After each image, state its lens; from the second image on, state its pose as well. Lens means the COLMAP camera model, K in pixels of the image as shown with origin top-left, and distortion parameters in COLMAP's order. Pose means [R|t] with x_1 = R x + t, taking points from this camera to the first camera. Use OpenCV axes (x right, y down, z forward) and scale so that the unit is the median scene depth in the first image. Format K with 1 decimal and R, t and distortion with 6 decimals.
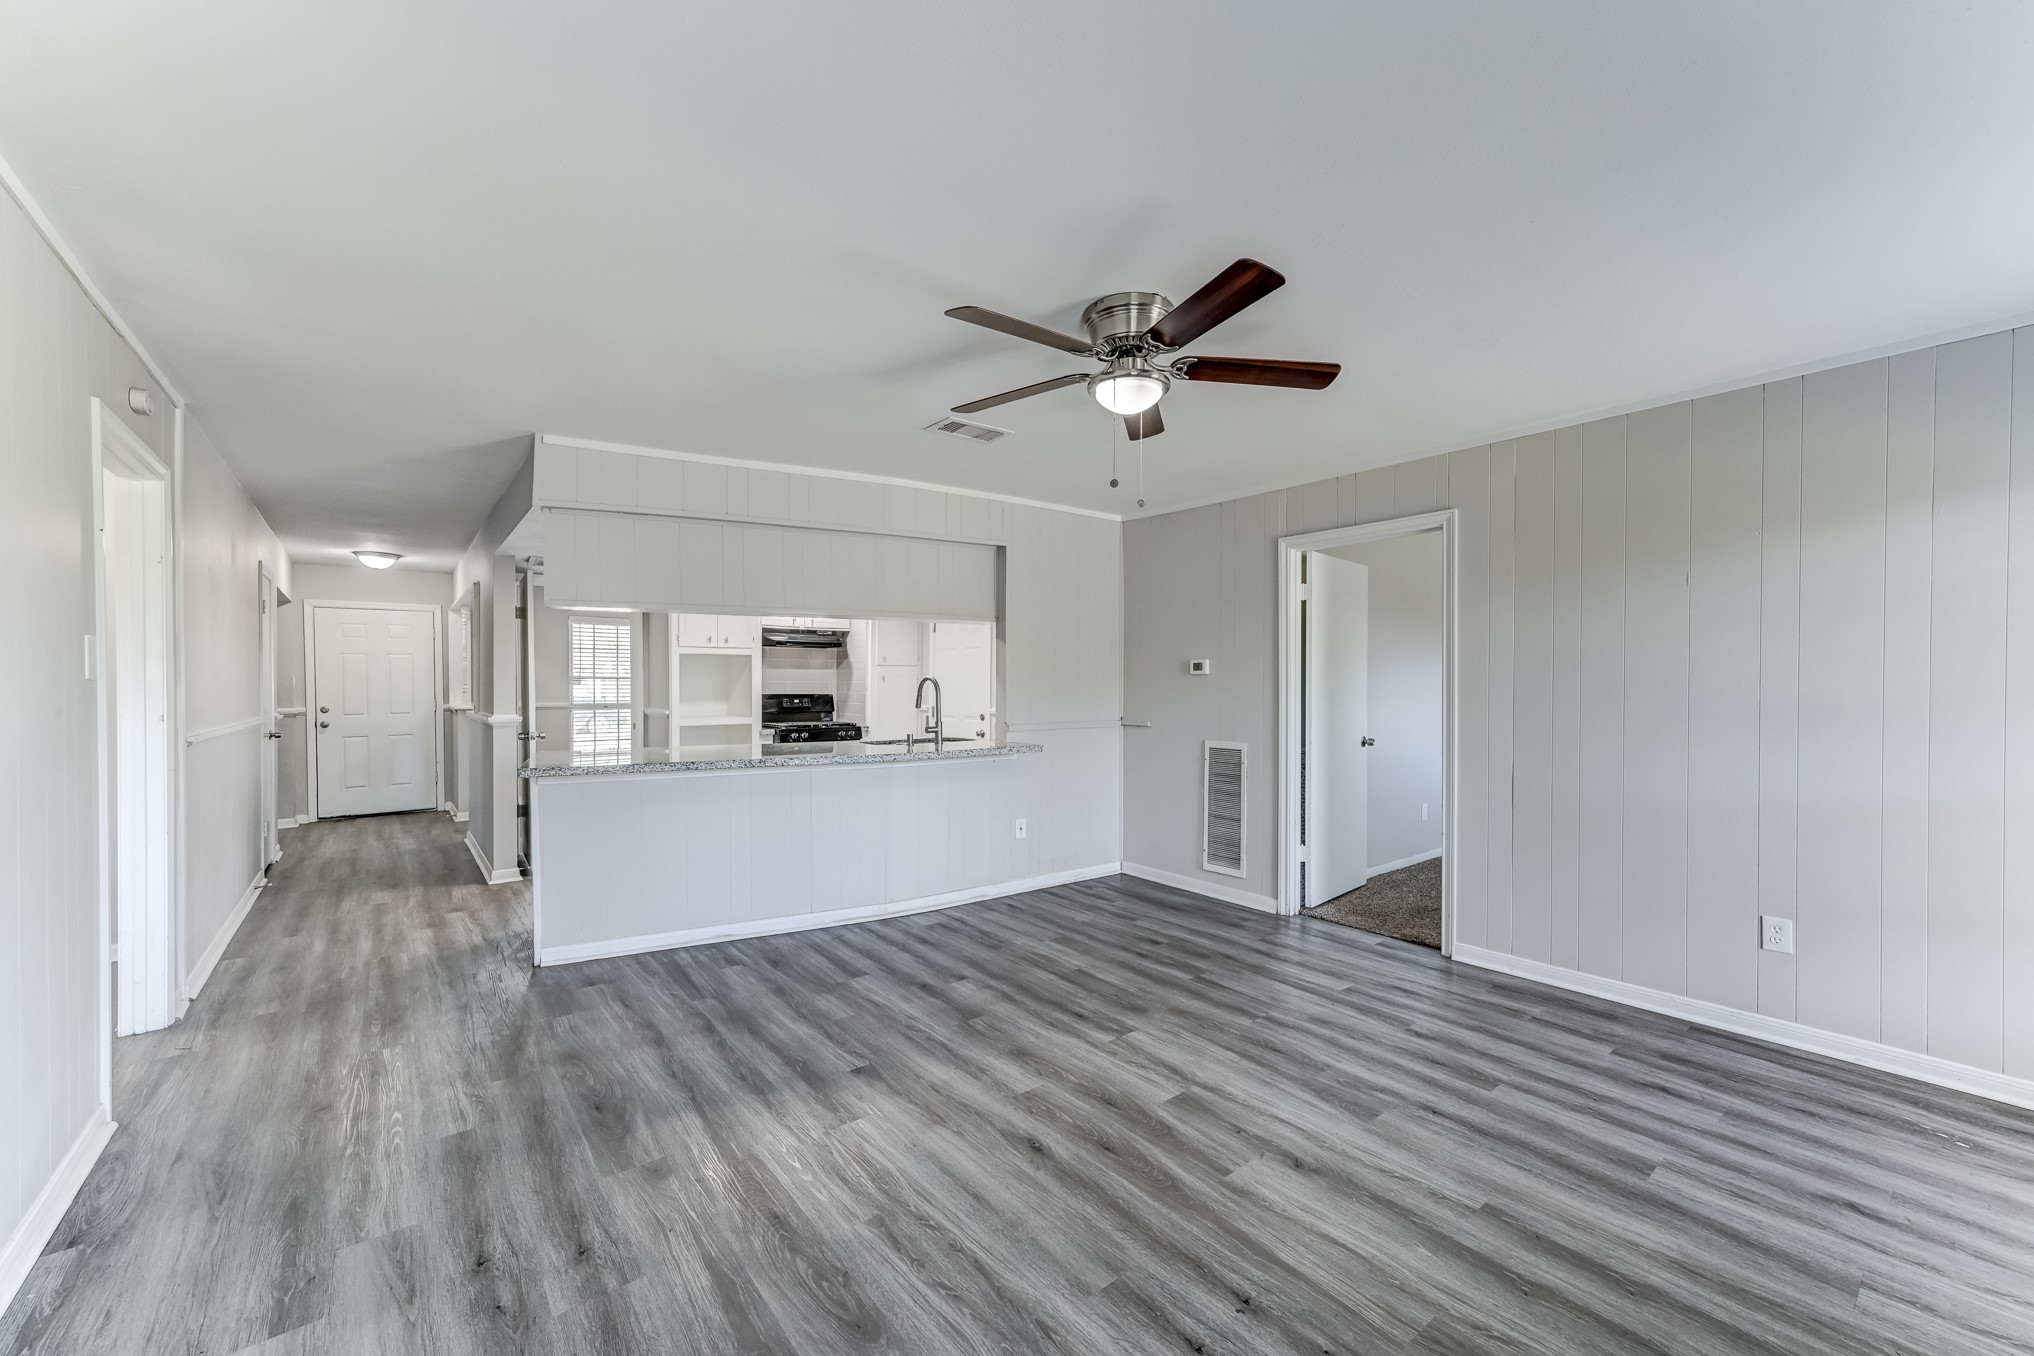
lens RADIAL K [[794.3, 0, 1014.2], [0, 794.3, 696.1], [0, 0, 1]] dist [0.010201, -0.000009]
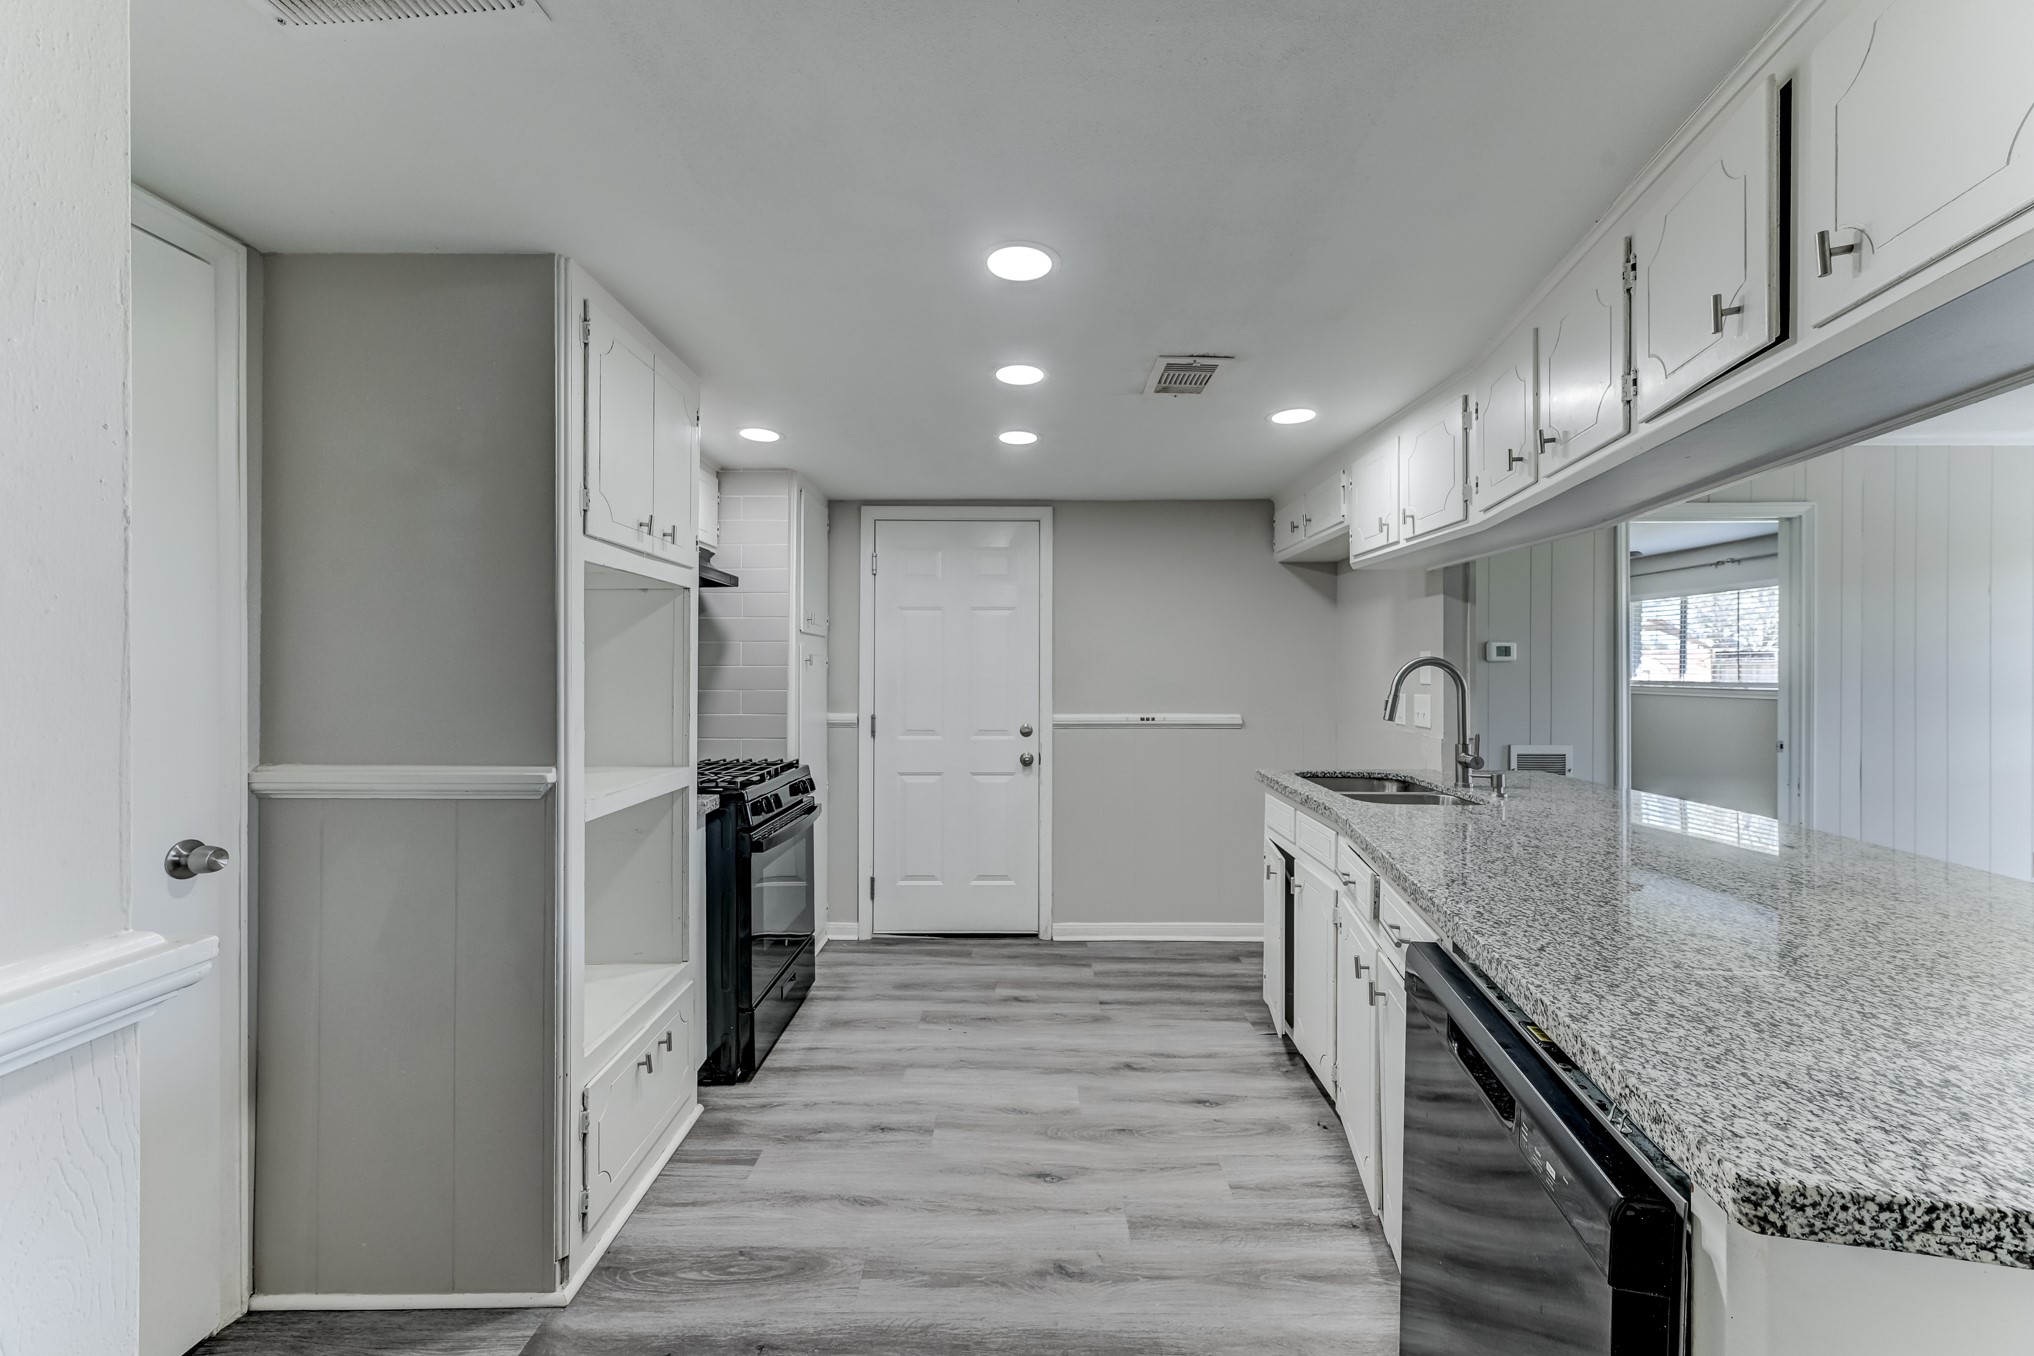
lens RADIAL K [[800.5, 0, 1017.0], [0, 800.5, 678.0], [0, 0, 1]] dist [0.003761, 0.000211]
pose [[0.629472, -0.003365, 0.777016, -0.721325], [0.009569, 0.999948, -0.003421, -0.013788], [-0.776964, 0.009588, 0.629472, 0.939219]]
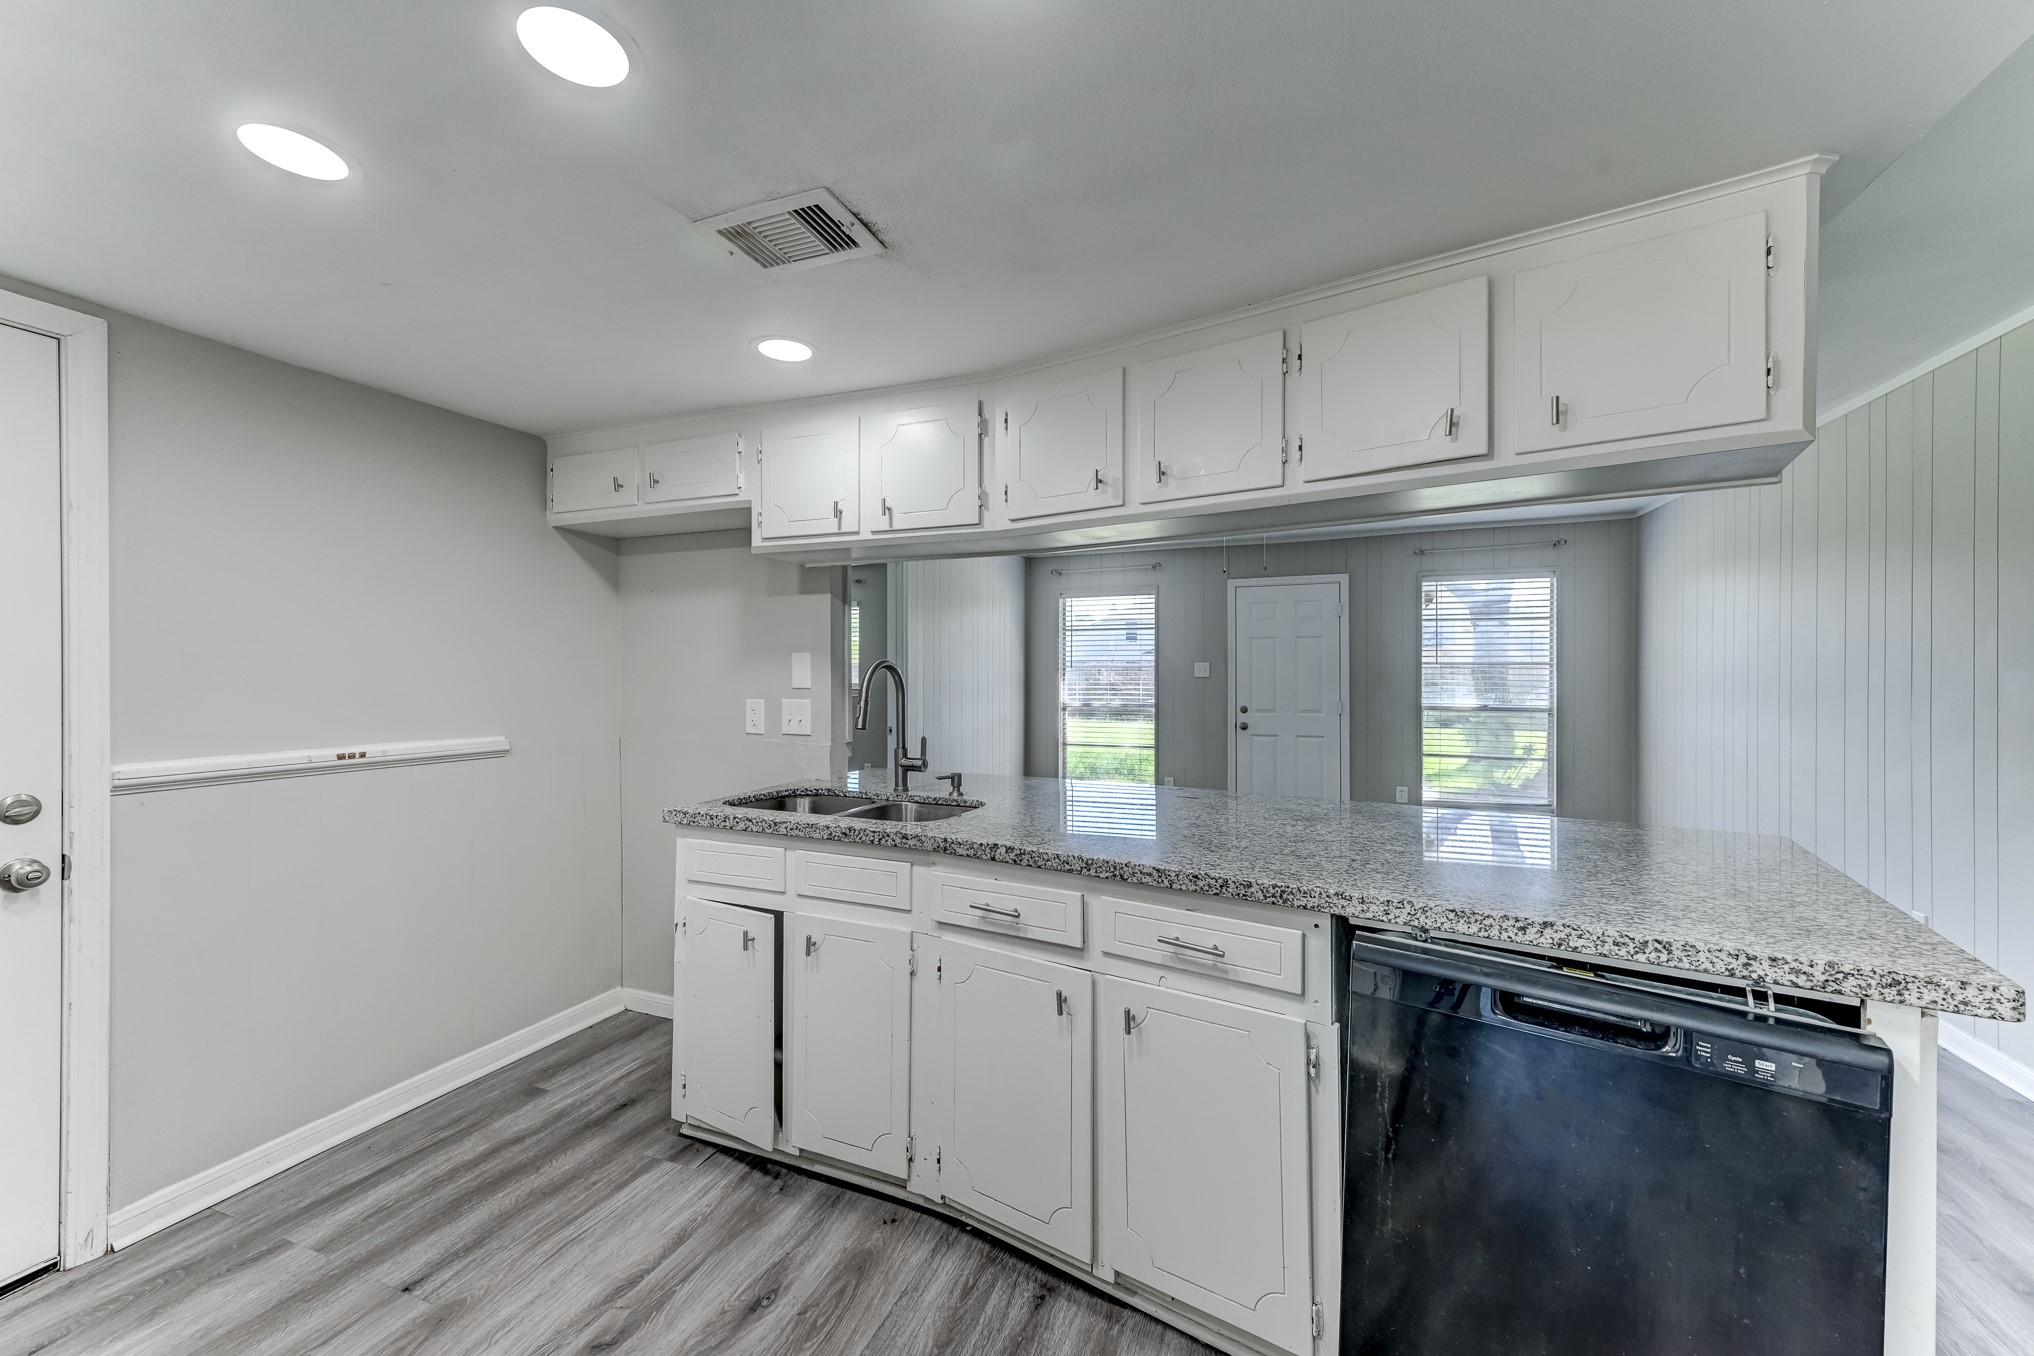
lens RADIAL K [[789.0, 0, 1011.6], [0, 789.0, 675.0], [0, 0, 1]] dist [0.011841, -0.000001]
pose [[-0.491903, 0.000910, 0.870649, -0.604745], [0.013313, 0.999890, 0.006476, -0.019205], [-0.870548, 0.014776, -0.491861, 1.248026]]
